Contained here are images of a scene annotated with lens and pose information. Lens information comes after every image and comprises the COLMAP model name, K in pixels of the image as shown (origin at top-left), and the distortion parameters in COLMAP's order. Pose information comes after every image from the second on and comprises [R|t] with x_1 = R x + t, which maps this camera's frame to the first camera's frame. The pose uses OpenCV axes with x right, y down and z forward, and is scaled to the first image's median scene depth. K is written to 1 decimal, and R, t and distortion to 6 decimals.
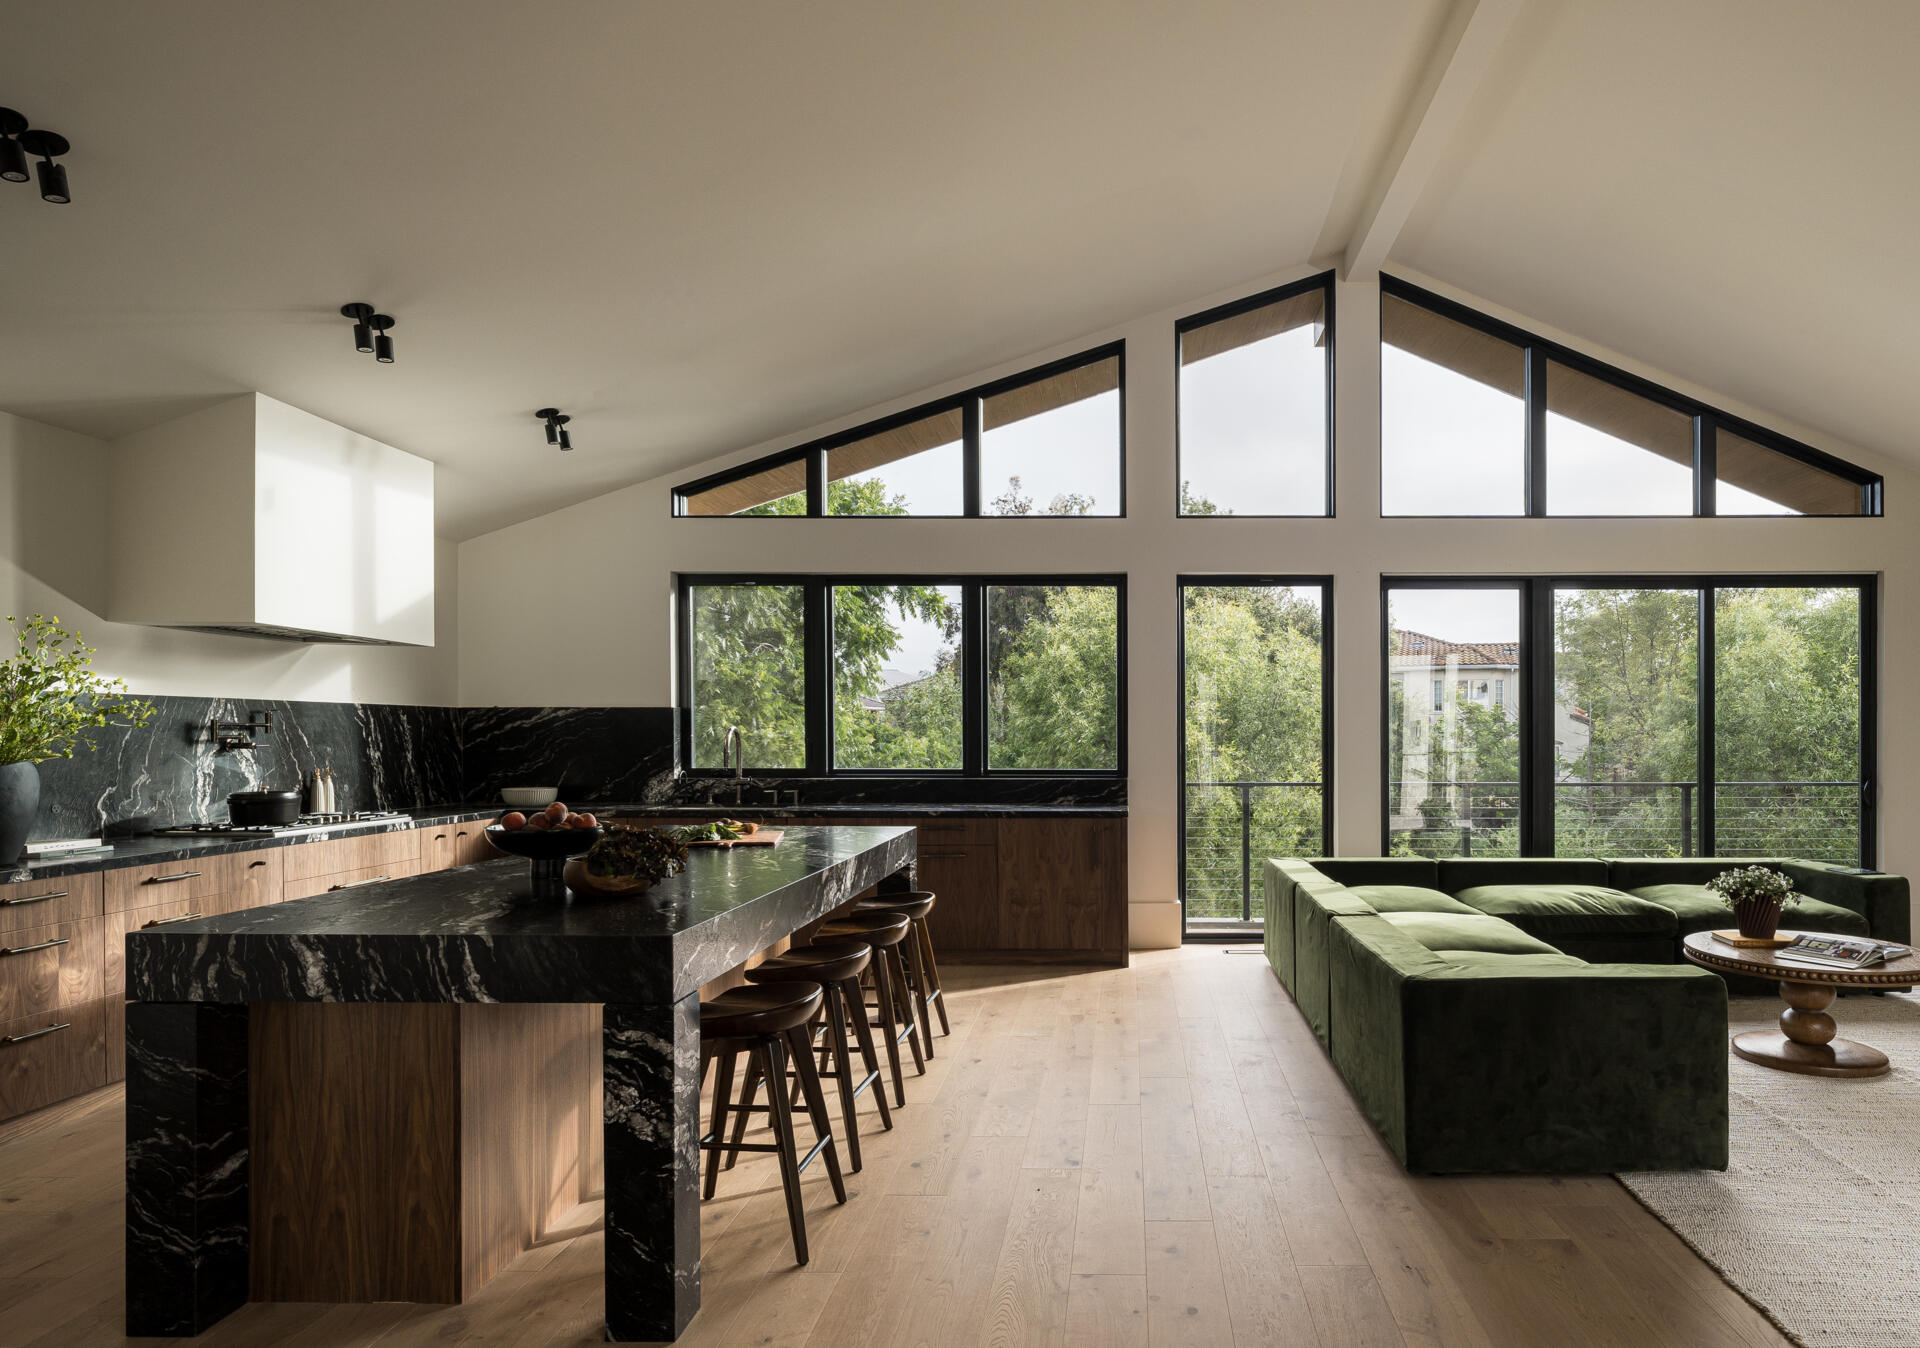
lens RADIAL K [[1119.5, 0, 1128.7], [0, 1119.5, 733.7], [0, 0, 1]] dist [0.002210, -0.002142]
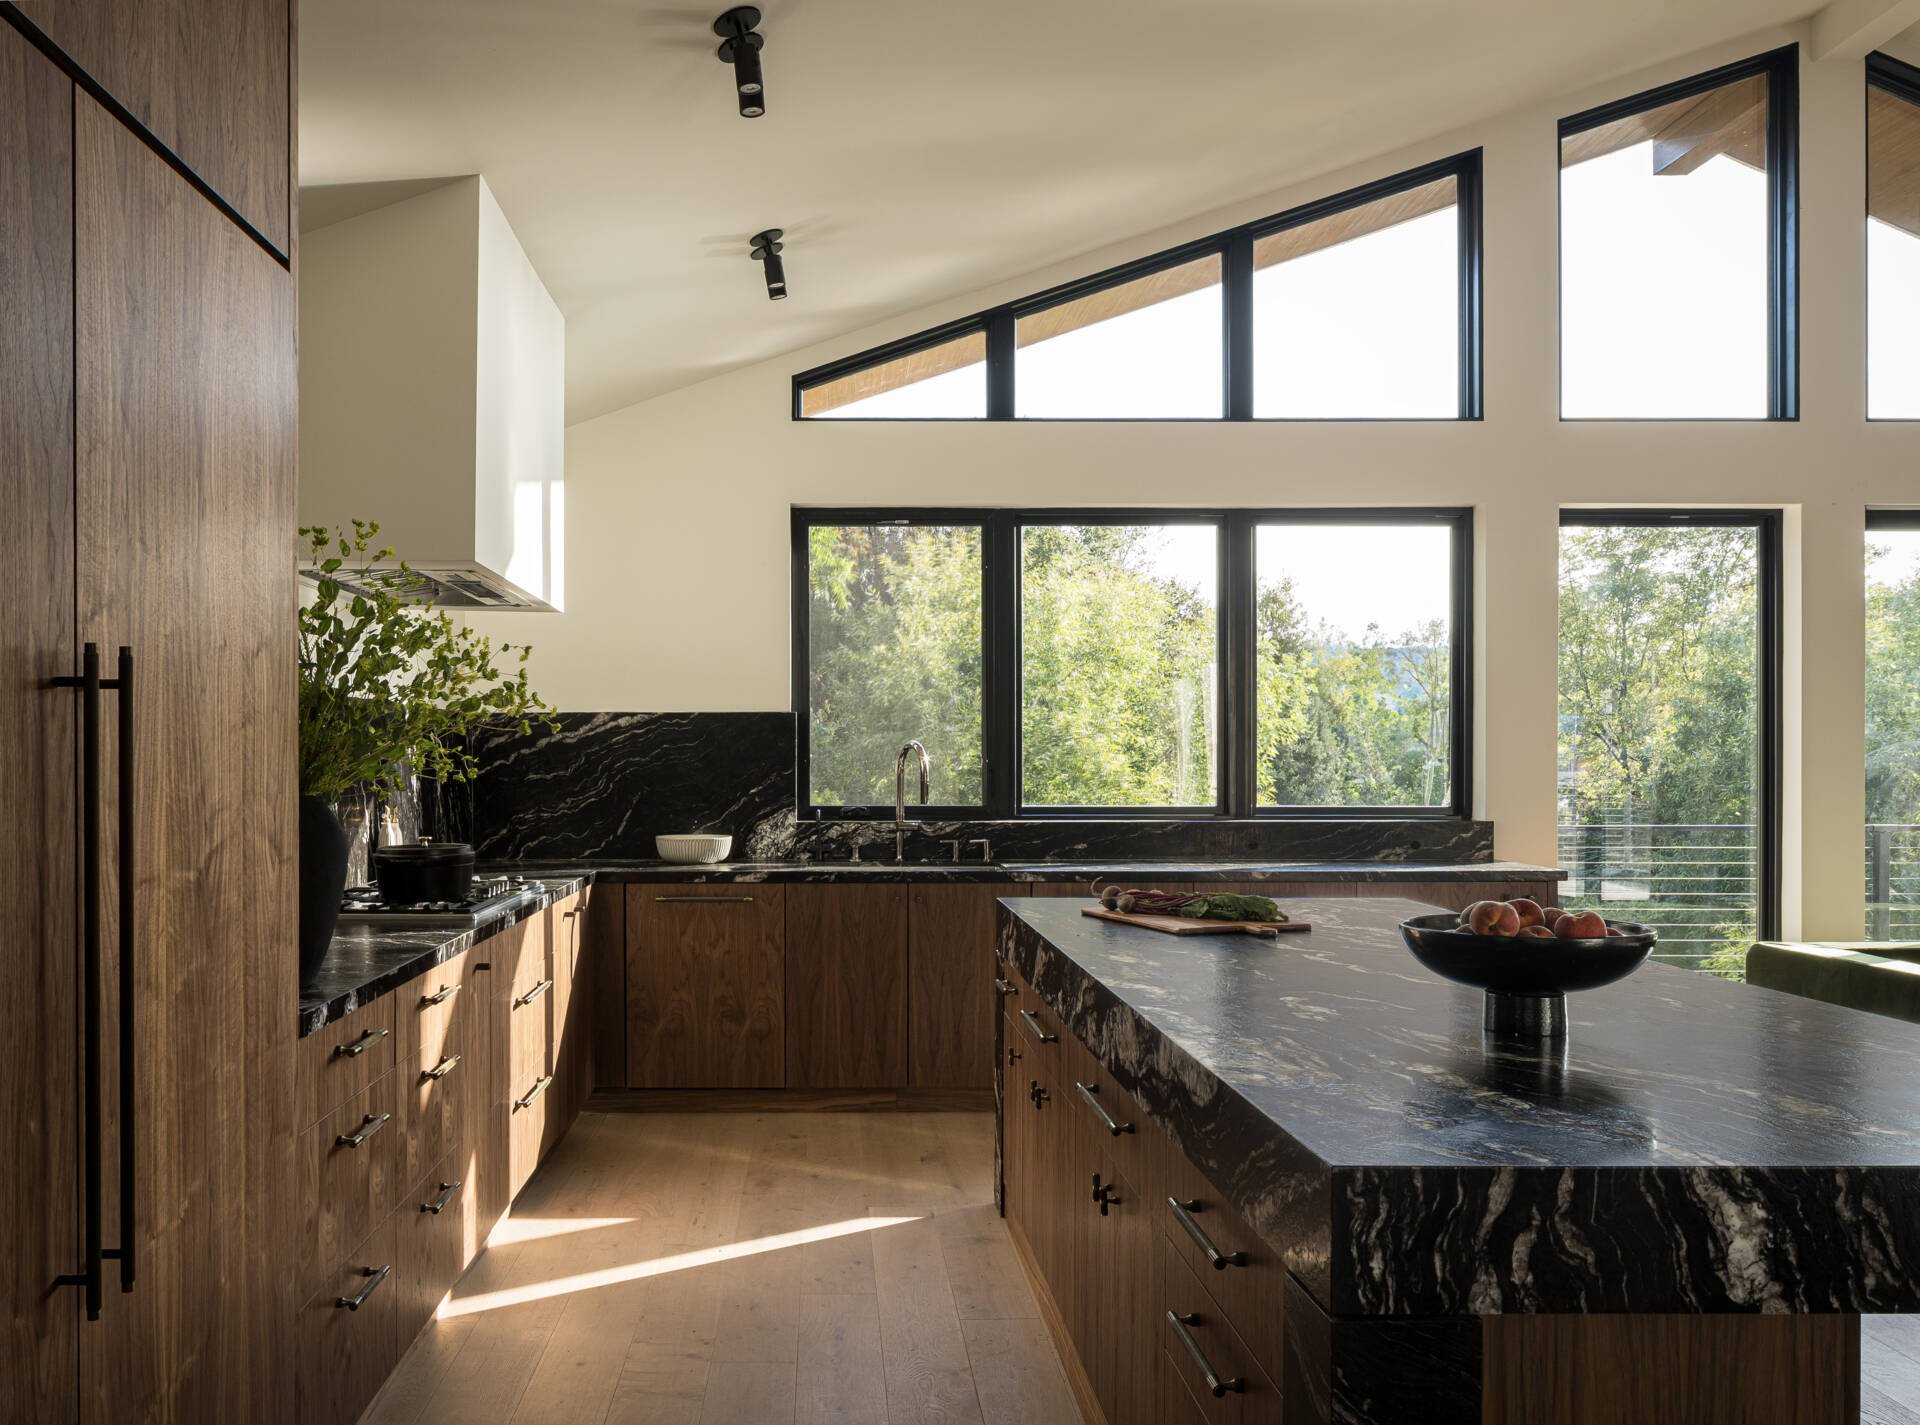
lens RADIAL K [[1532.2, 0, 959.9], [0, 1532.2, 752.4], [0, 0, 1]] dist [-0.008252, -0.000794]
pose [[0.999996, -0.002864, 0.000513, -0.313415], [0.002866, 0.999989, -0.003765, 0.003464], [-0.000502, 0.003767, 0.999993, 0.112538]]
